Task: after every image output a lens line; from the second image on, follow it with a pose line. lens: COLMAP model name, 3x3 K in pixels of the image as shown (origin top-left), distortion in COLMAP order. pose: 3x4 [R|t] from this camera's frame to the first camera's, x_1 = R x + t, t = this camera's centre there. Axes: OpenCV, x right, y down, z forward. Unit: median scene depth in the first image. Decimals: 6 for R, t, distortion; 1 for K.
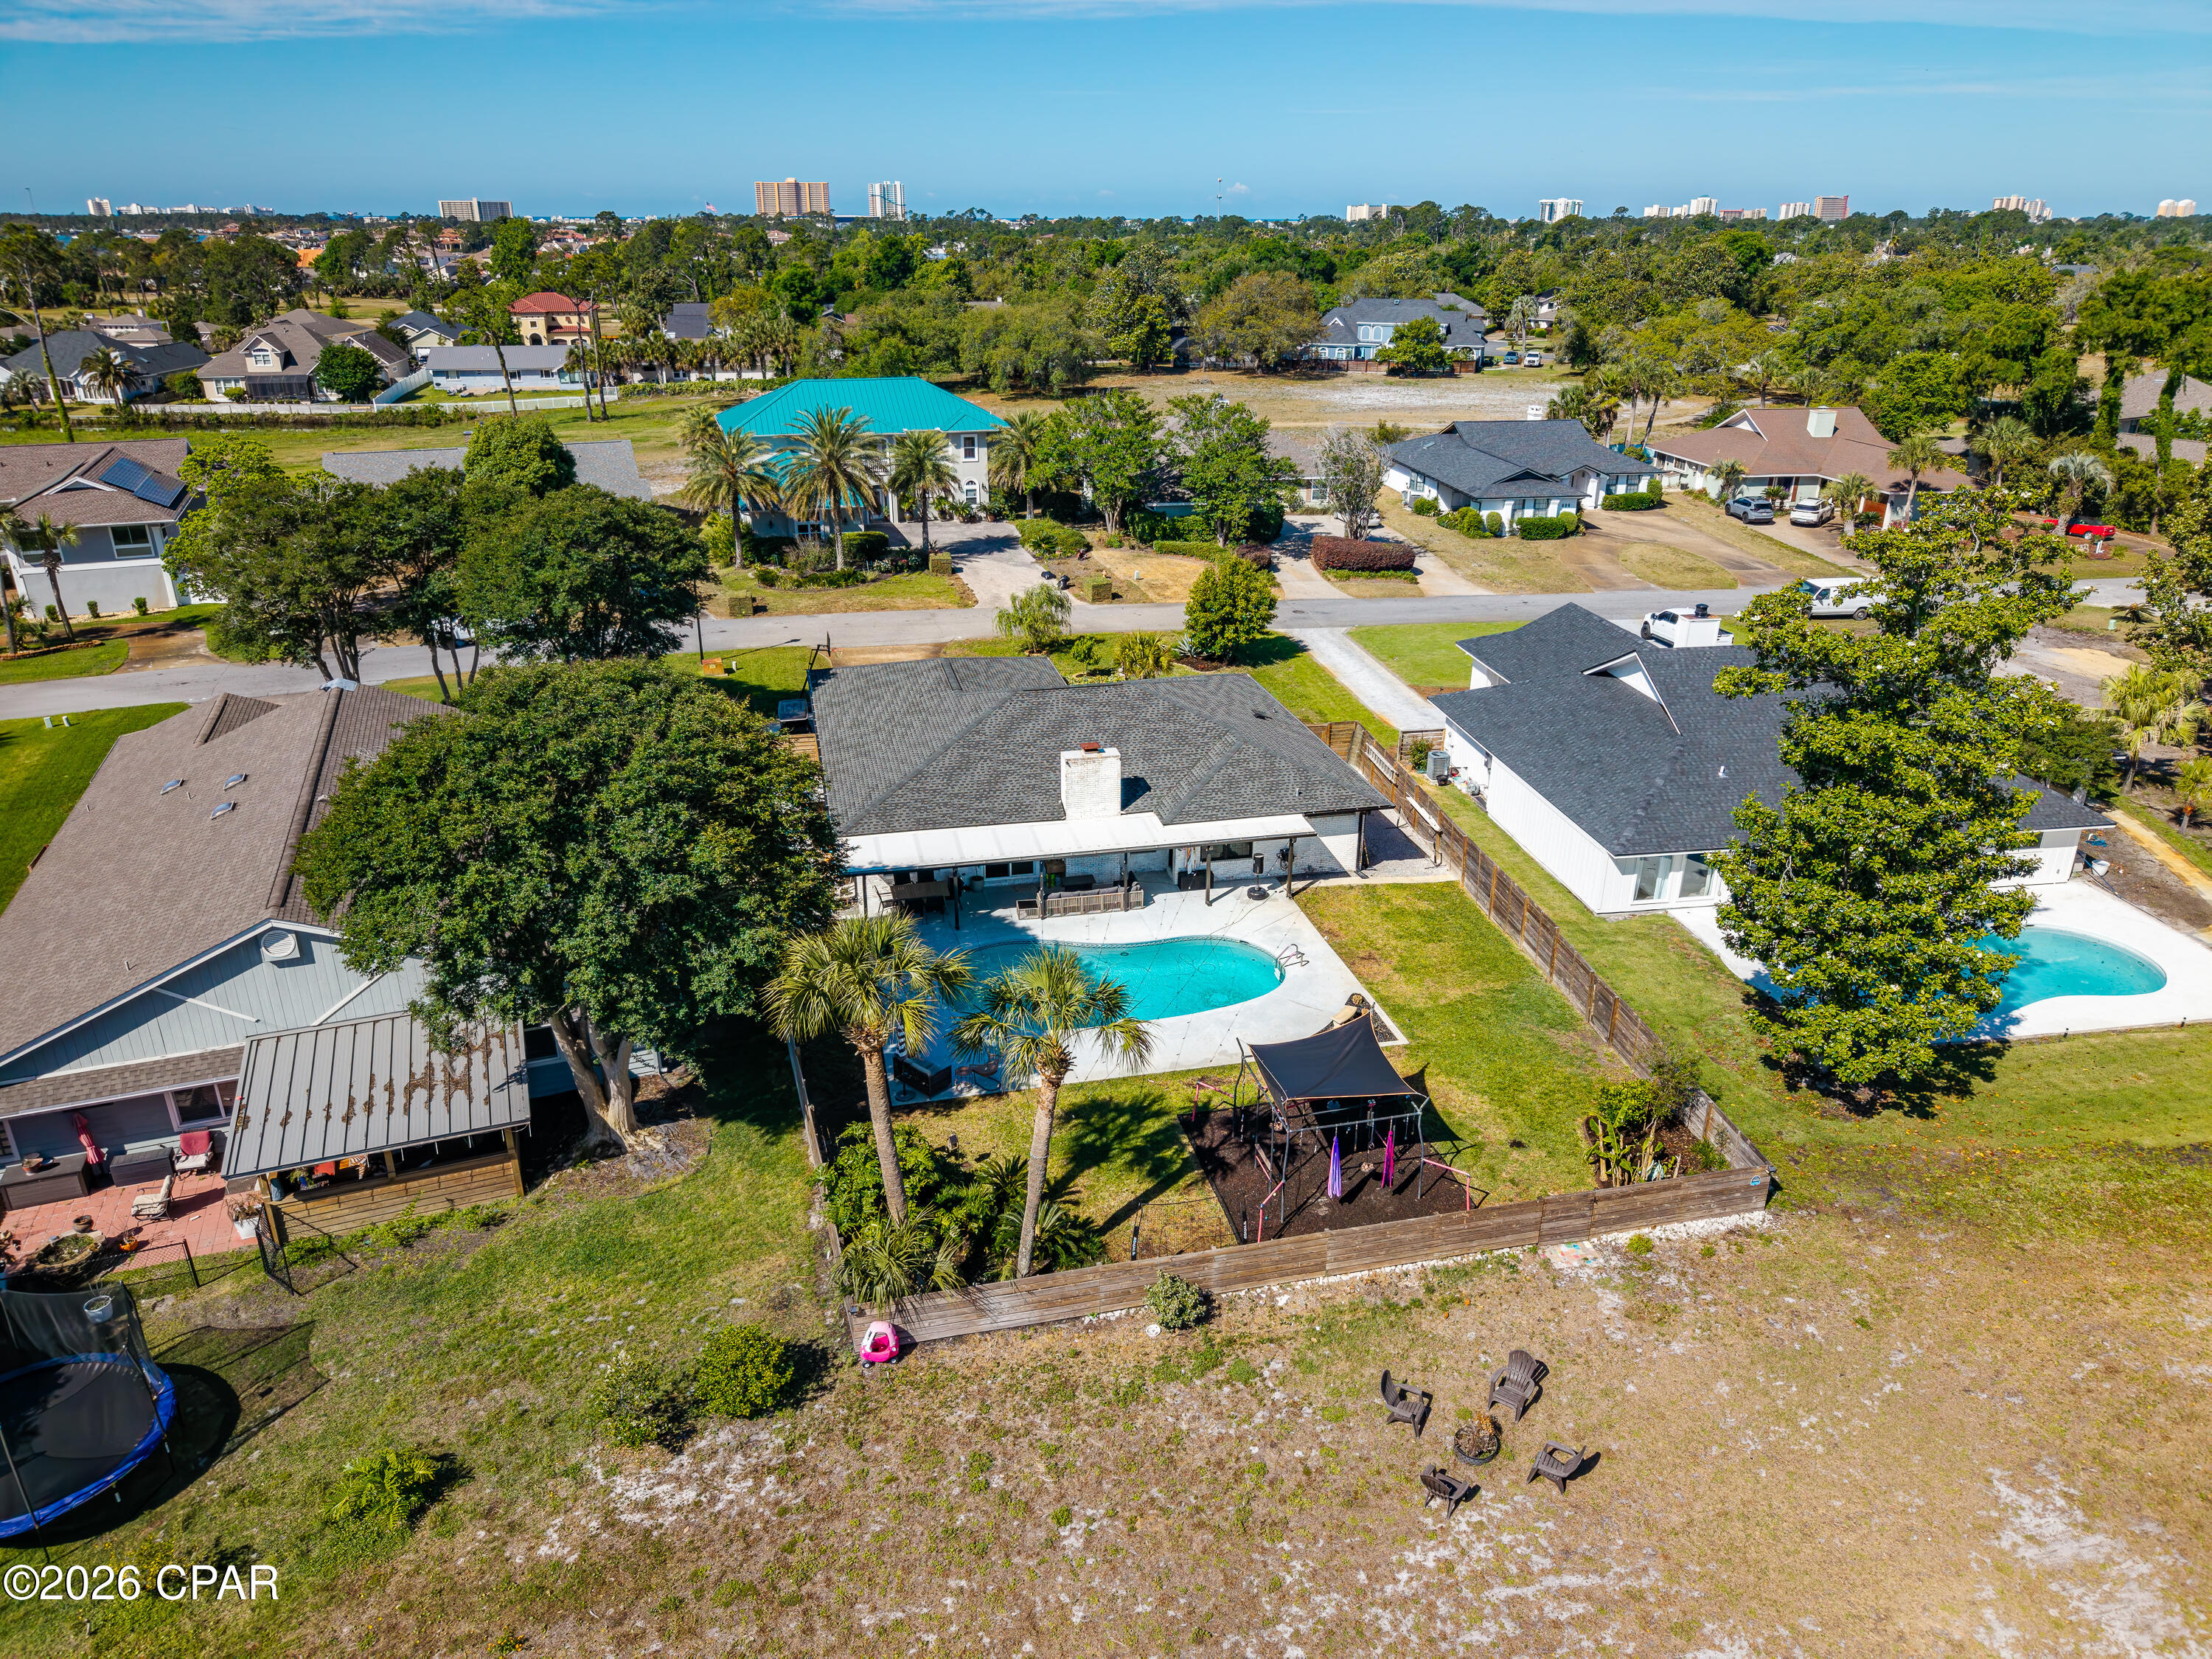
lens RADIAL K [[1483.0, 0, 1104.2], [0, 1483.0, 829.6], [0, 0, 1]] dist [0.013186, -0.011491]
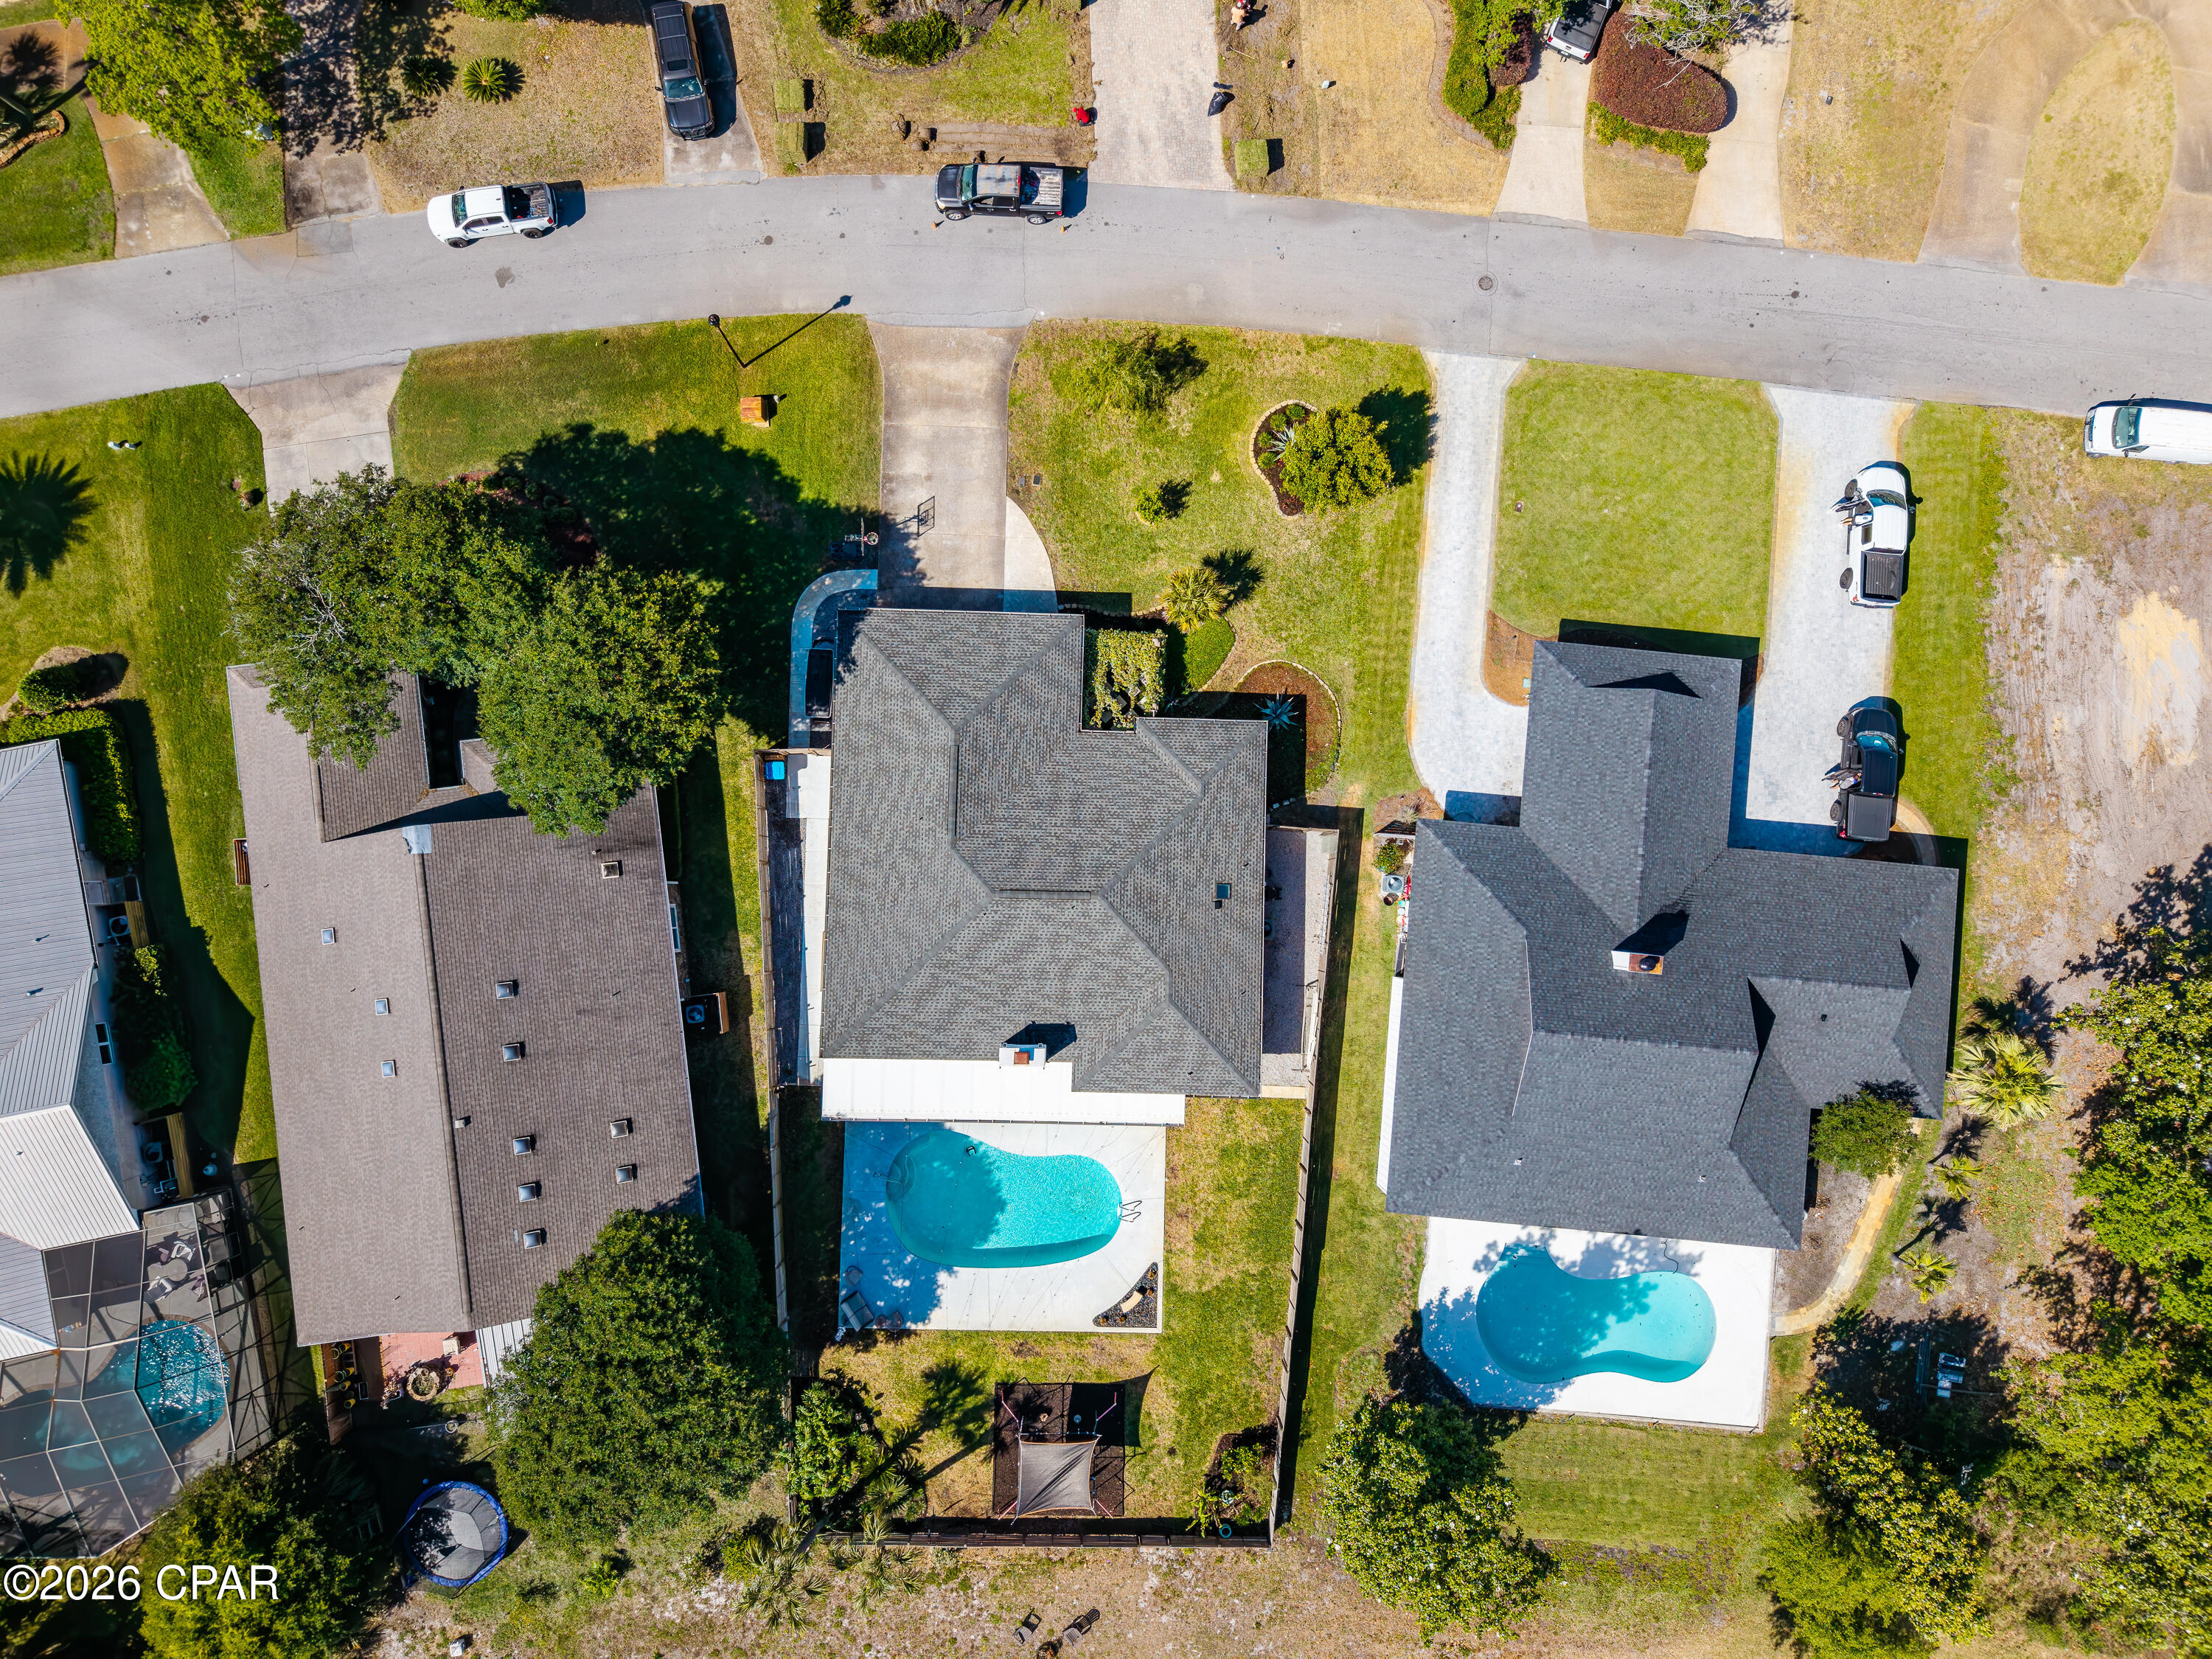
lens RADIAL K [[1483.0, 0, 1102.2], [0, 1483.0, 833.8], [0, 0, 1]] dist [0.013186, -0.011491]
pose [[0.969870, 0.243621, -0.000606, 0.011809], [-0.102949, 0.412098, 0.905305, -1.252270], [0.220801, -0.877966, 0.424762, 0.640820]]
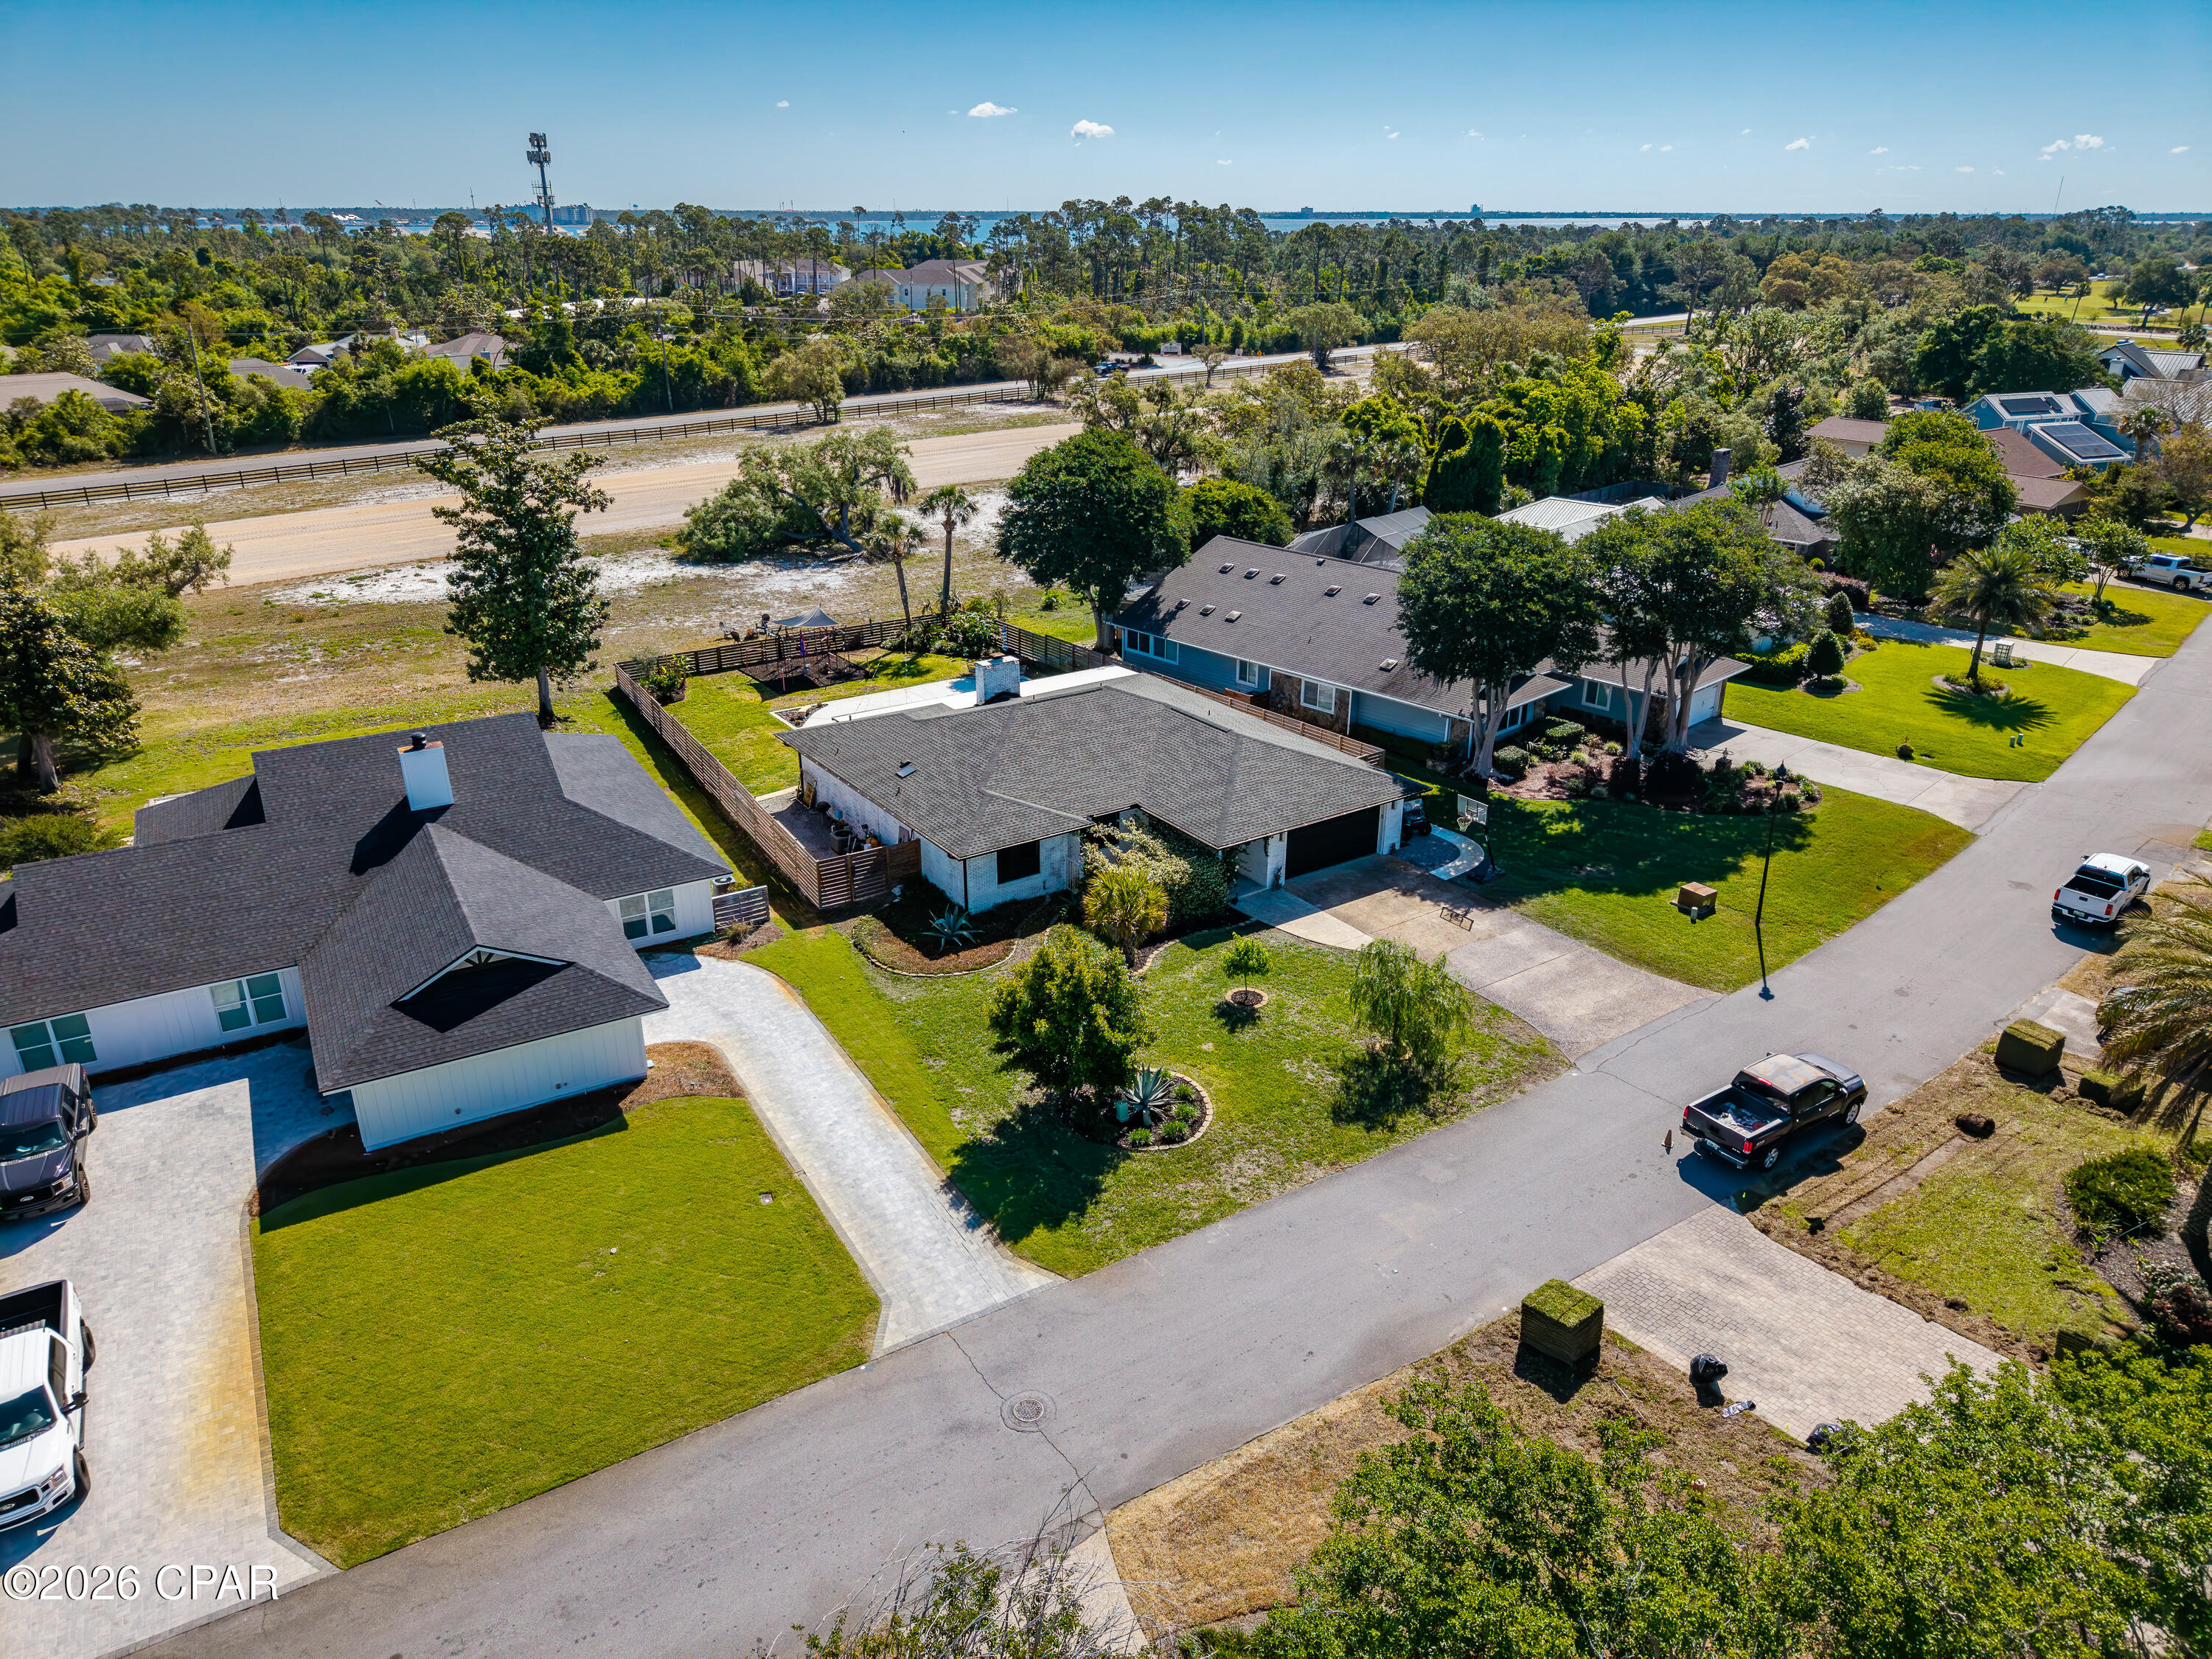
lens RADIAL K [[1483.0, 0, 1113.8], [0, 1483.0, 818.5], [0, 0, 1]] dist [0.013186, -0.011491]
pose [[-0.927857, 0.138533, -0.346252, 0.381911], [-0.144301, 0.722766, 0.675860, -0.880930], [0.343888, 0.677065, -0.650633, 2.001802]]
